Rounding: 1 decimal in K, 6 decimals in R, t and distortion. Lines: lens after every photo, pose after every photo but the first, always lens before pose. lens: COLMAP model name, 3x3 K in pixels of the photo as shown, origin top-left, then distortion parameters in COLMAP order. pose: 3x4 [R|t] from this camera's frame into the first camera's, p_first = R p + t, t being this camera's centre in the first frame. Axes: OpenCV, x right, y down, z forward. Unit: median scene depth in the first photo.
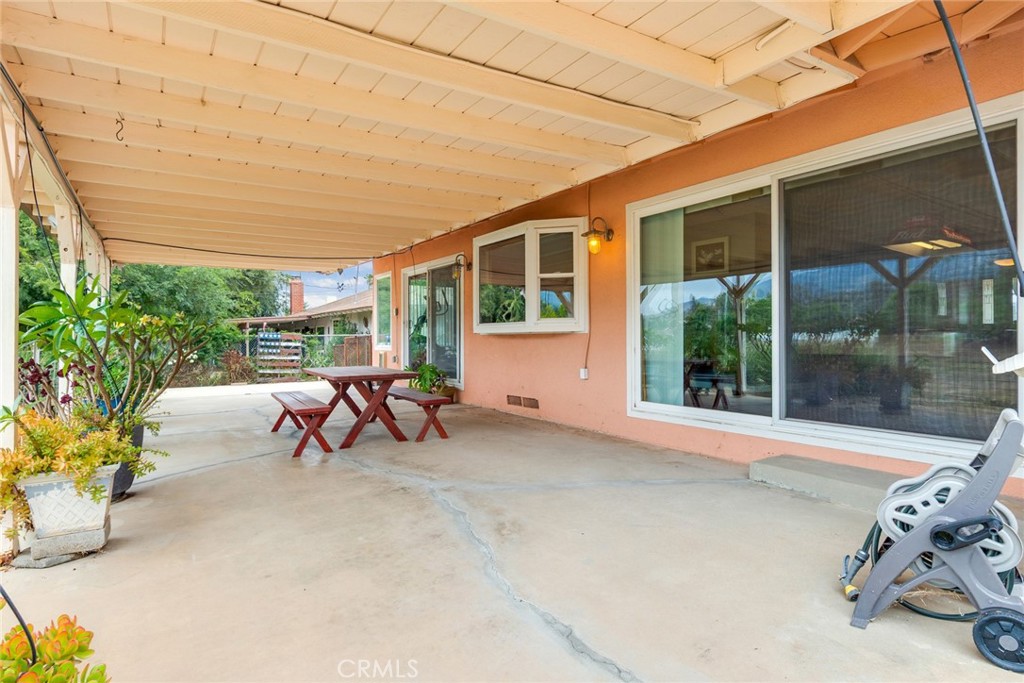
lens RADIAL K [[549.2, 0, 514.9], [0, 549.2, 339.9], [0, 0, 1]] dist [-0.000137, -0.004904]
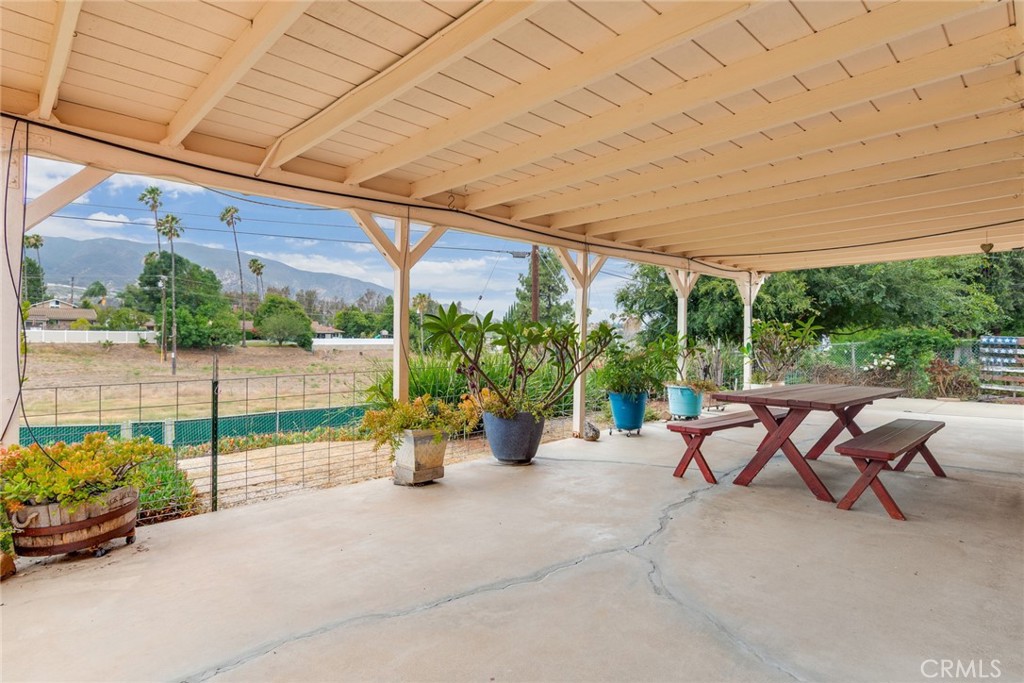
lens RADIAL K [[549.2, 0, 517.4], [0, 549.2, 331.4], [0, 0, 1]] dist [-0.000137, -0.004904]
pose [[0.184632, -0.008591, -0.982770, 0.171322], [-0.009100, 0.999904, -0.010450, -0.005966], [0.982766, 0.010873, 0.184536, 0.215643]]
